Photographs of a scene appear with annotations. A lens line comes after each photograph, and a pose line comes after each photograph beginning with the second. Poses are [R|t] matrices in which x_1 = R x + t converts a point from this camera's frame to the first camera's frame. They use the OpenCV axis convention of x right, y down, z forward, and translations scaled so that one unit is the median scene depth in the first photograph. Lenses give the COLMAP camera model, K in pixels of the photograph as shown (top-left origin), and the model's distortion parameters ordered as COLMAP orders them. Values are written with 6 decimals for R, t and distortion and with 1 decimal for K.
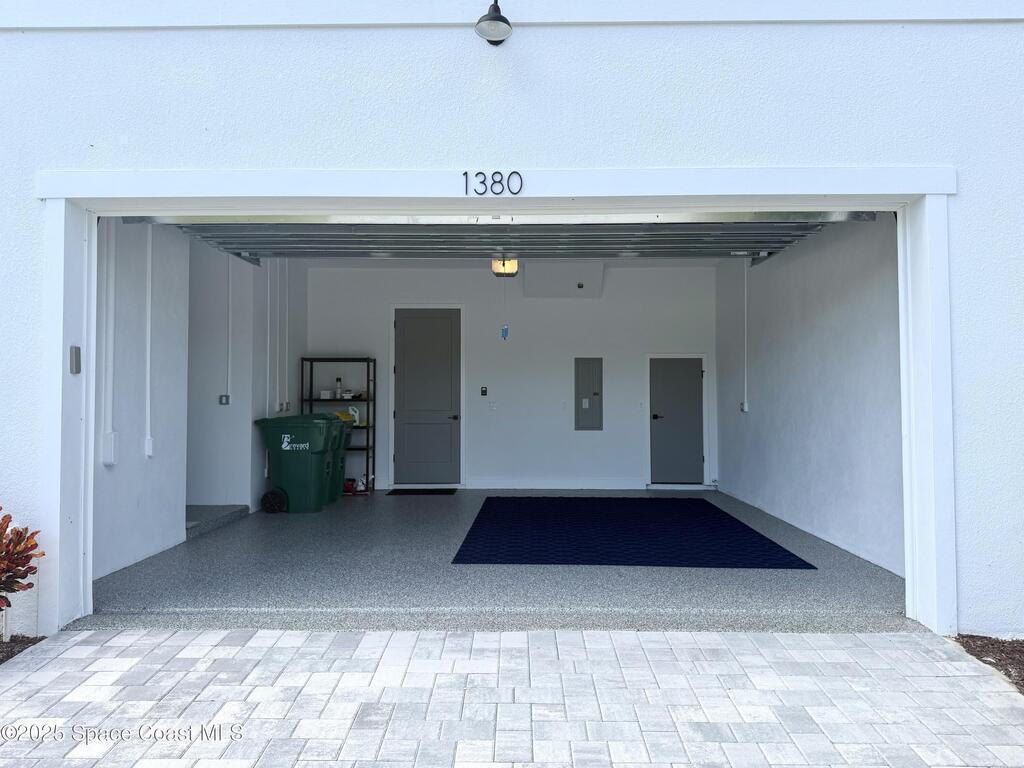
lens RADIAL K [[712.6, 0, 511.8], [0, 712.6, 379.5], [0, 0, 1]] dist [0.001454, 0.000504]
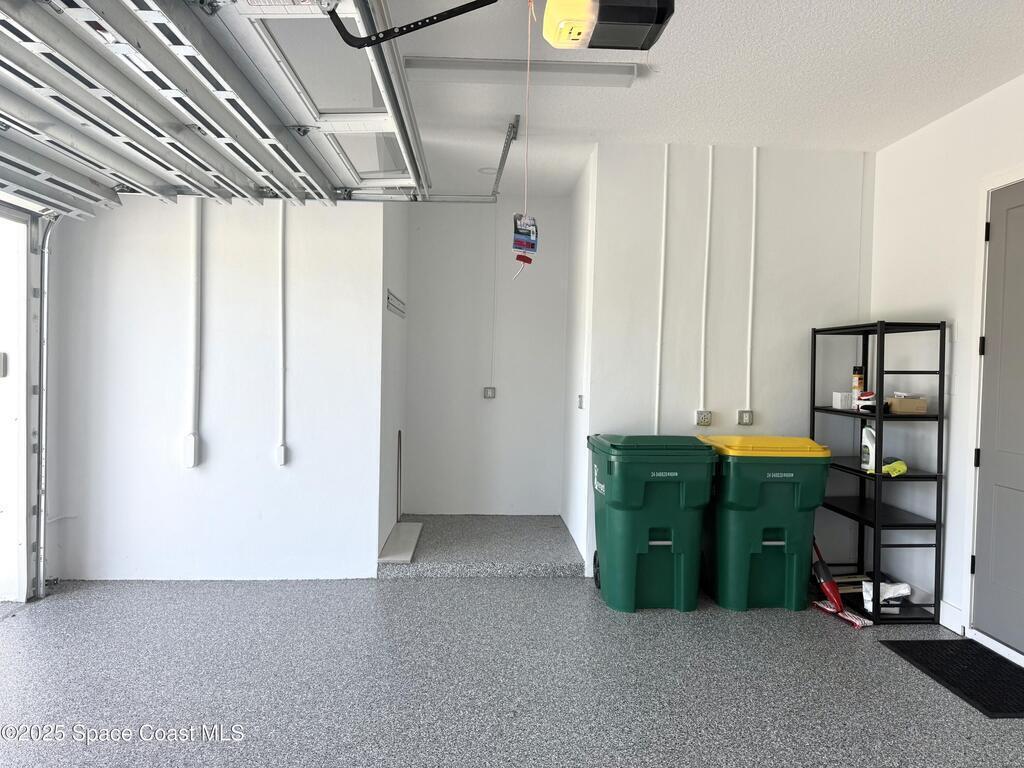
lens RADIAL K [[712.6, 0, 511.1], [0, 712.6, 388.5], [0, 0, 1]] dist [0.001454, 0.000504]
pose [[0.055299, 0.020071, -0.998268, 0.221458], [-0.015470, 0.999695, 0.019242, 0.007072], [0.998350, 0.014379, 0.055592, 0.713210]]
